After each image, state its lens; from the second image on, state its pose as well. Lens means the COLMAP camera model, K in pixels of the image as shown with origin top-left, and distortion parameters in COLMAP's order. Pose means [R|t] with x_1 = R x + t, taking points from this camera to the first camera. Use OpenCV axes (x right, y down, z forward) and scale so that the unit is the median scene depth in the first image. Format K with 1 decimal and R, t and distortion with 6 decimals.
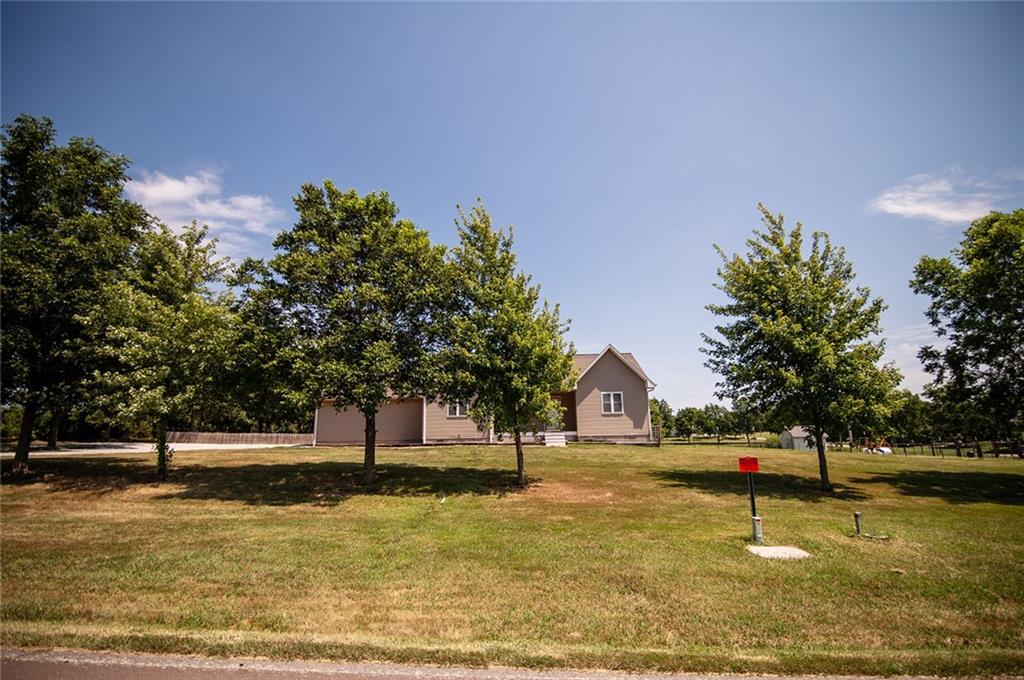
lens RADIAL K [[466.3, 0, 511.8], [0, 466.3, 335.1], [0, 0, 1]] dist [-0.026510, 0.001158]
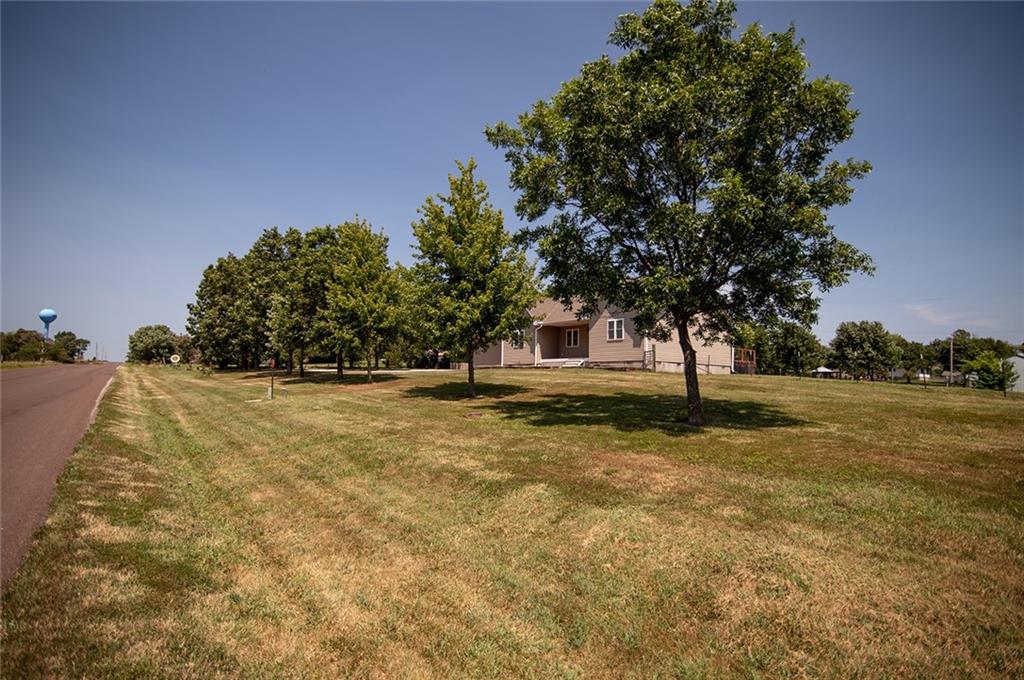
lens RADIAL K [[466.3, 0, 516.6], [0, 466.3, 340.6], [0, 0, 1]] dist [-0.026510, 0.001158]
pose [[0.655952, -0.037550, -0.753868, 0.852398], [0.143812, 0.986683, 0.075987, 0.059016], [0.740976, -0.158259, 0.652617, 0.158561]]
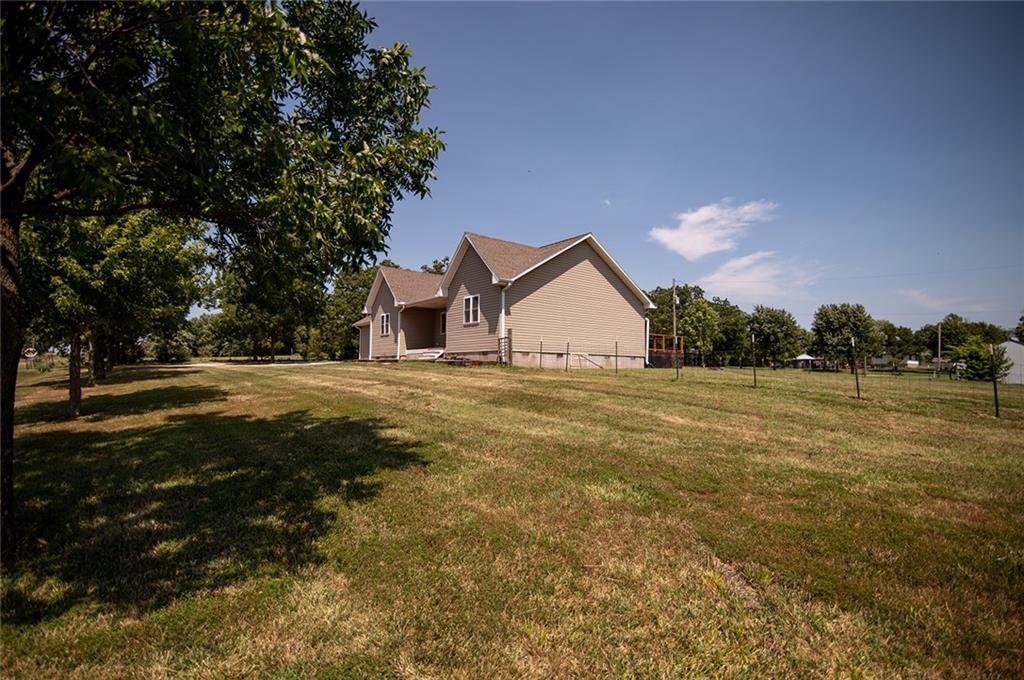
lens RADIAL K [[466.3, 0, 520.7], [0, 466.3, 339.8], [0, 0, 1]] dist [-0.026510, 0.001158]
pose [[0.665085, -0.027290, -0.746268, 0.841309], [0.151538, 0.983472, 0.099089, 0.130669], [0.731230, -0.178991, 0.658229, 0.546945]]
